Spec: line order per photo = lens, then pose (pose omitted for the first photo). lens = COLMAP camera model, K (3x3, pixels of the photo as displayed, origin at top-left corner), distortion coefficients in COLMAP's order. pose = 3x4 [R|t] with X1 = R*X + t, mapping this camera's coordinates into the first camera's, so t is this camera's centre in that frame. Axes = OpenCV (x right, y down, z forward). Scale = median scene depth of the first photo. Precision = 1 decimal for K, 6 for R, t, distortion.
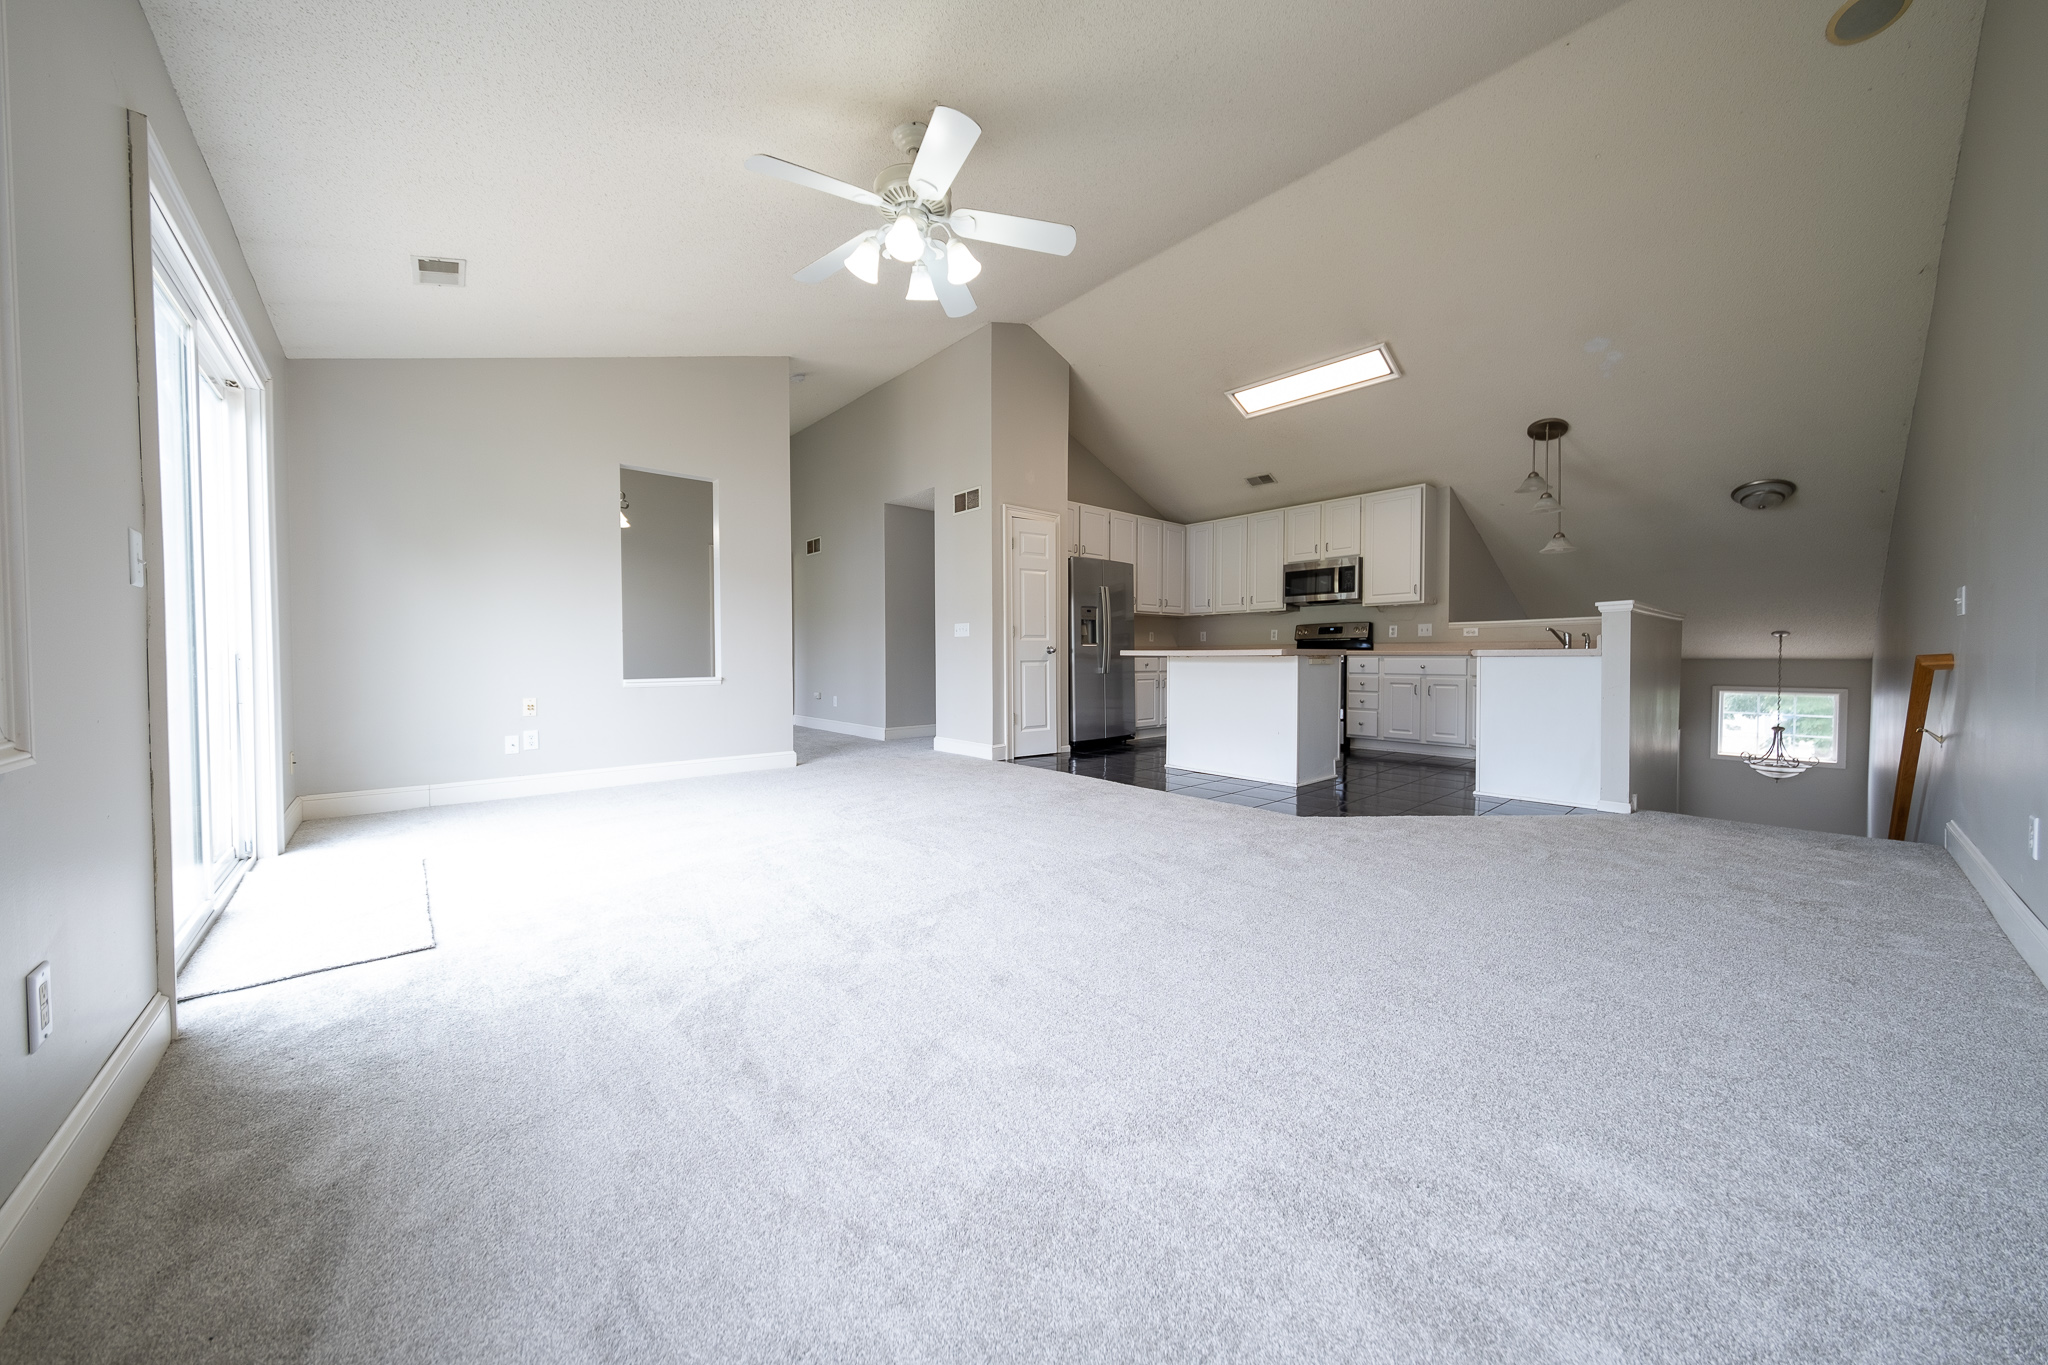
lens RADIAL K [[699.0, 0, 1010.3], [0, 699.0, 671.5], [0, 0, 1]] dist [0.009746, 0.000011]
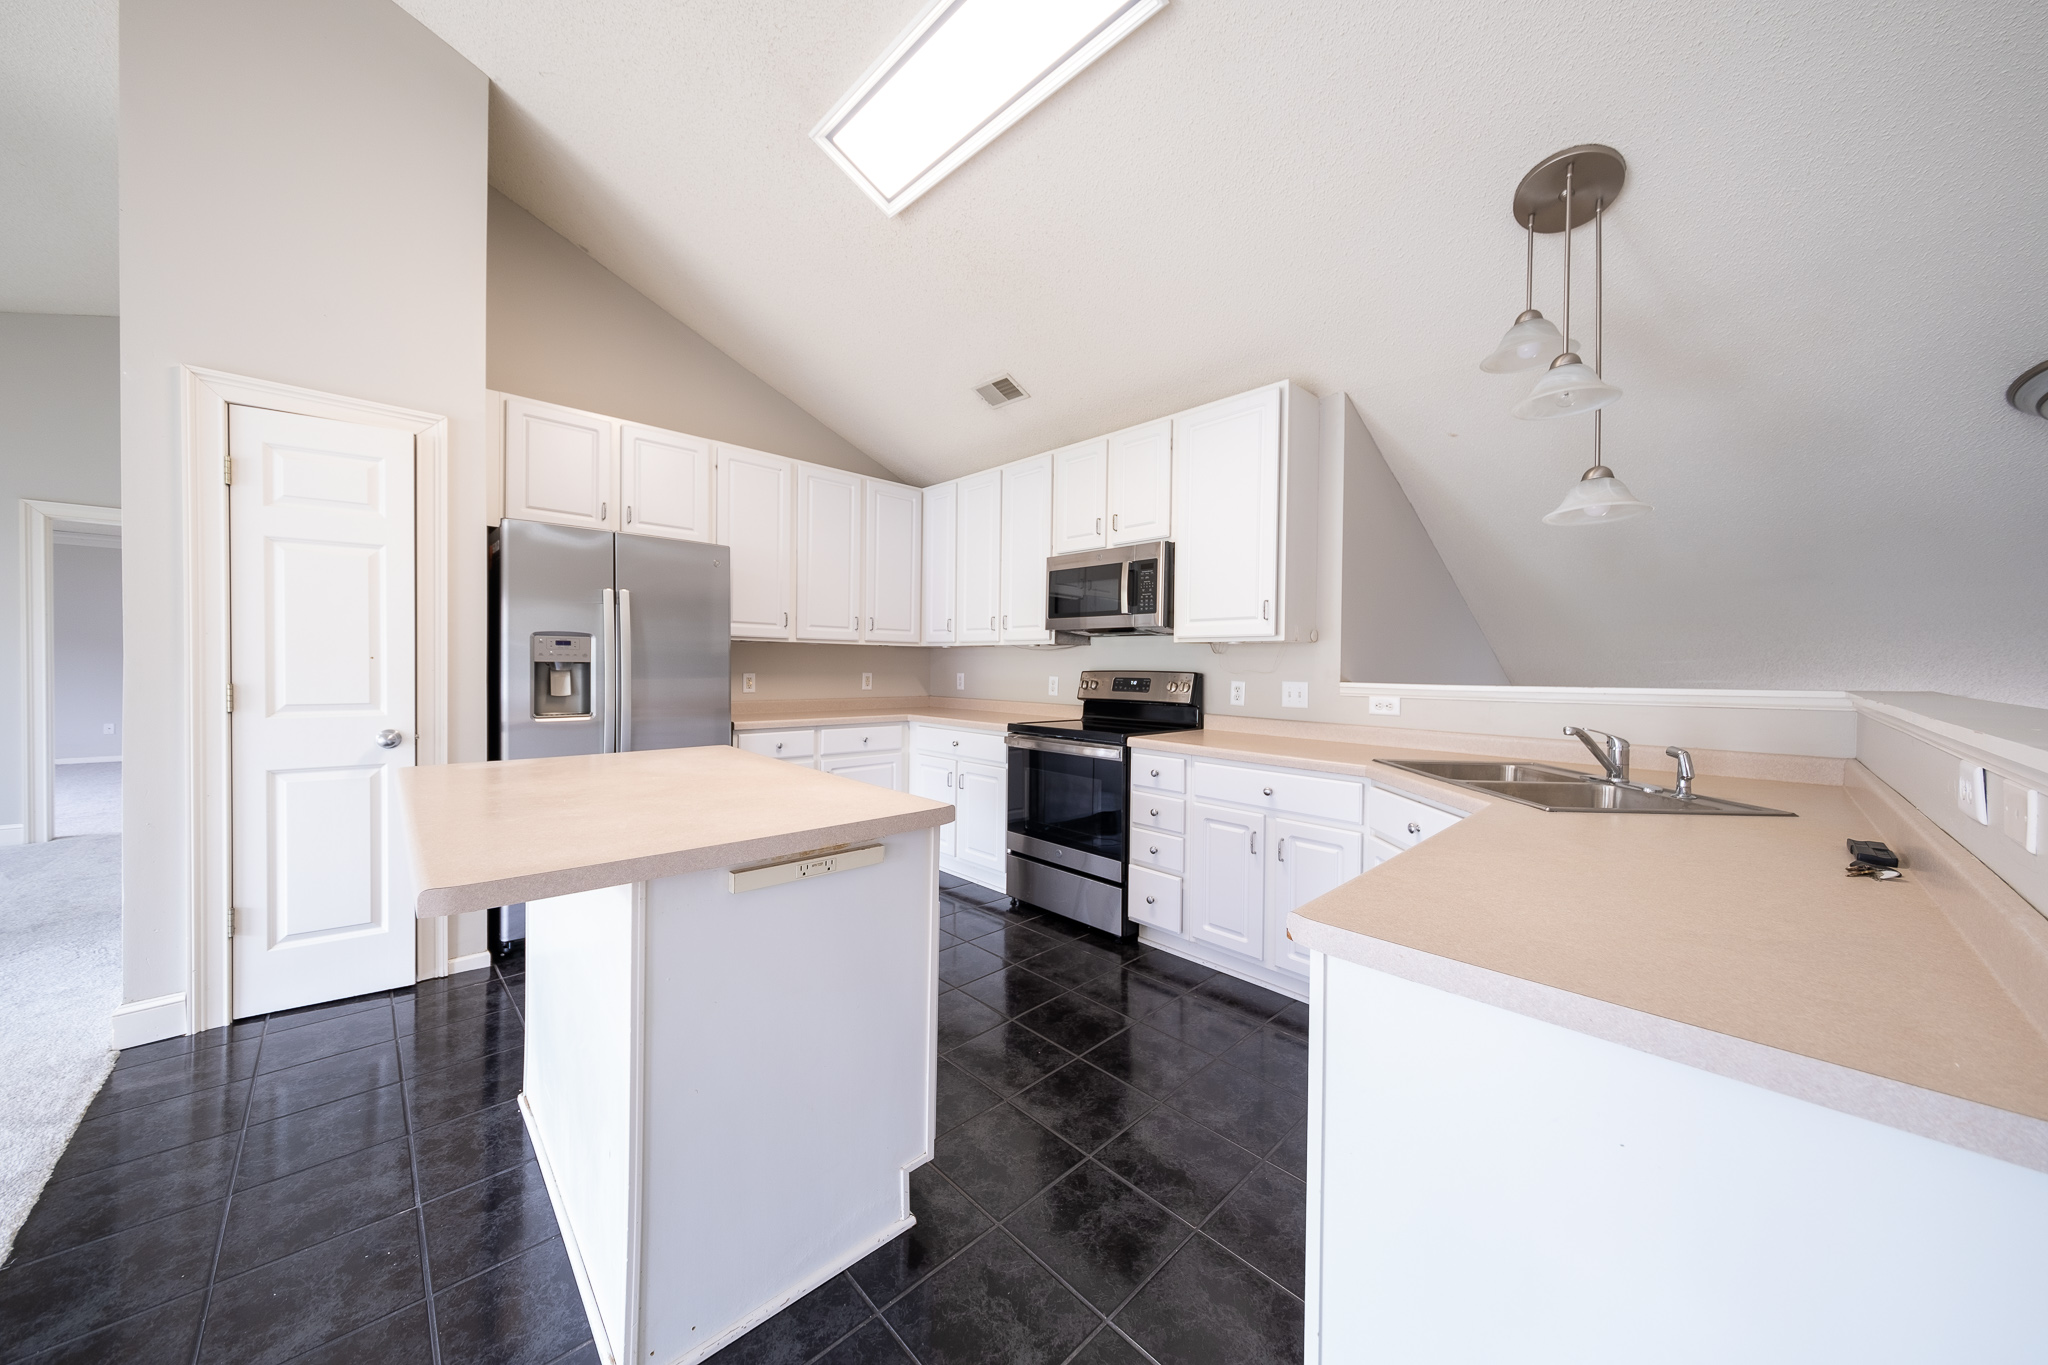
lens RADIAL K [[699.0, 0, 1010.3], [0, 699.0, 671.5], [0, 0, 1]] dist [0.009746, 0.000011]
pose [[0.998934, 0.016857, 0.042973, 0.367255], [-0.016347, 0.999792, -0.012183, -0.064856], [-0.043170, 0.011468, 0.999002, 0.516471]]
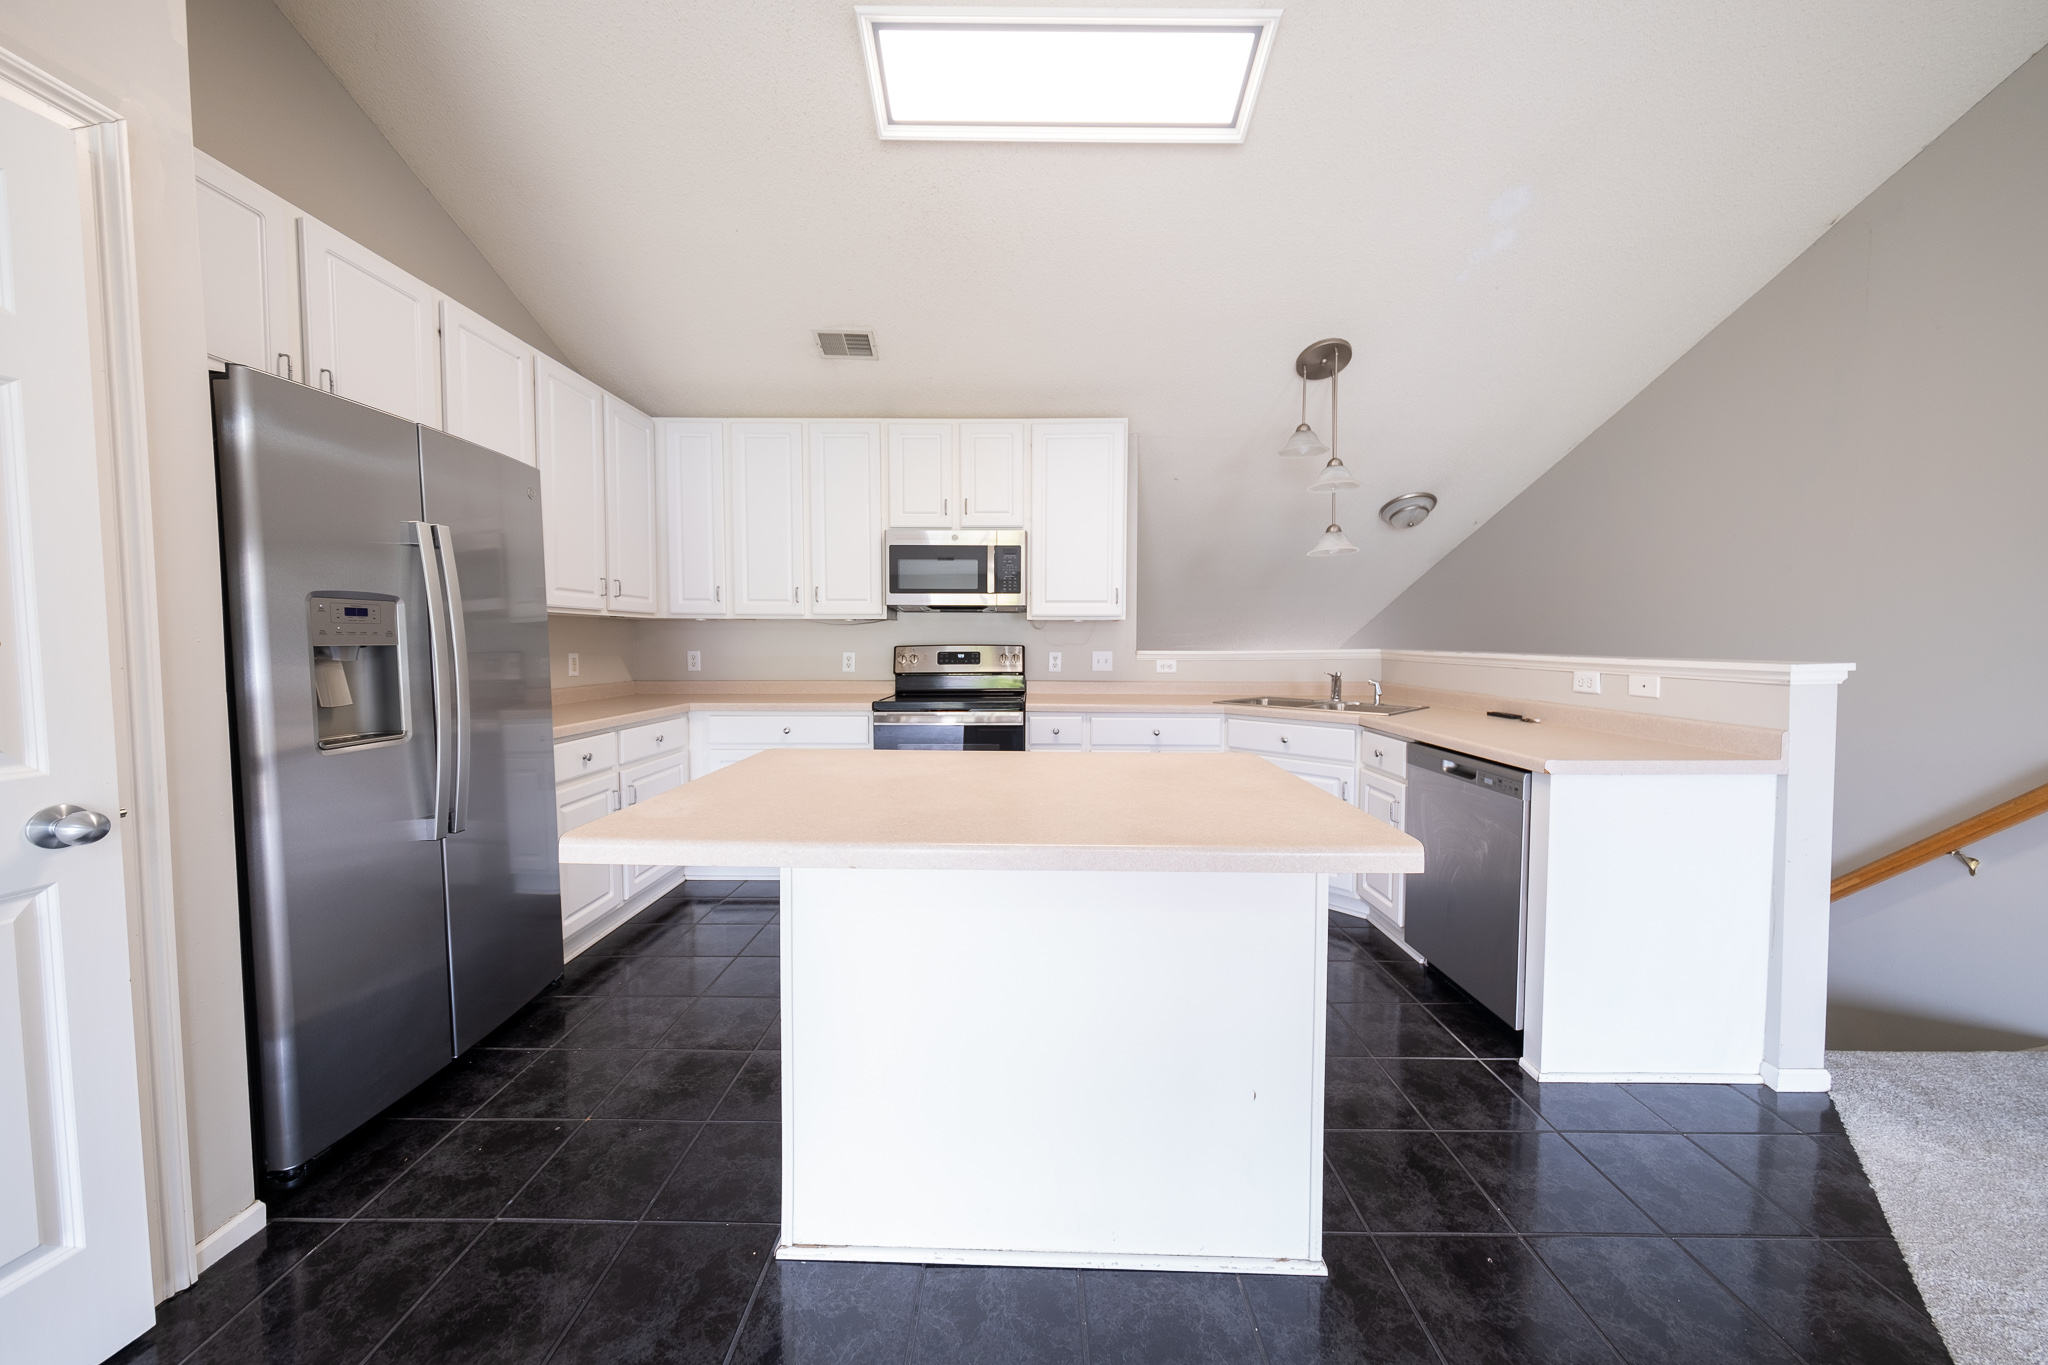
lens RADIAL K [[697.7, 0, 1032.0], [0, 697.7, 674.2], [0, 0, 1]] dist [0.000973, -0.000019]
pose [[0.658741, -0.031439, 0.751713, 0.080215], [0.012268, 0.999443, 0.031049, -0.066381], [-0.752270, -0.011231, 0.658759, 0.625946]]
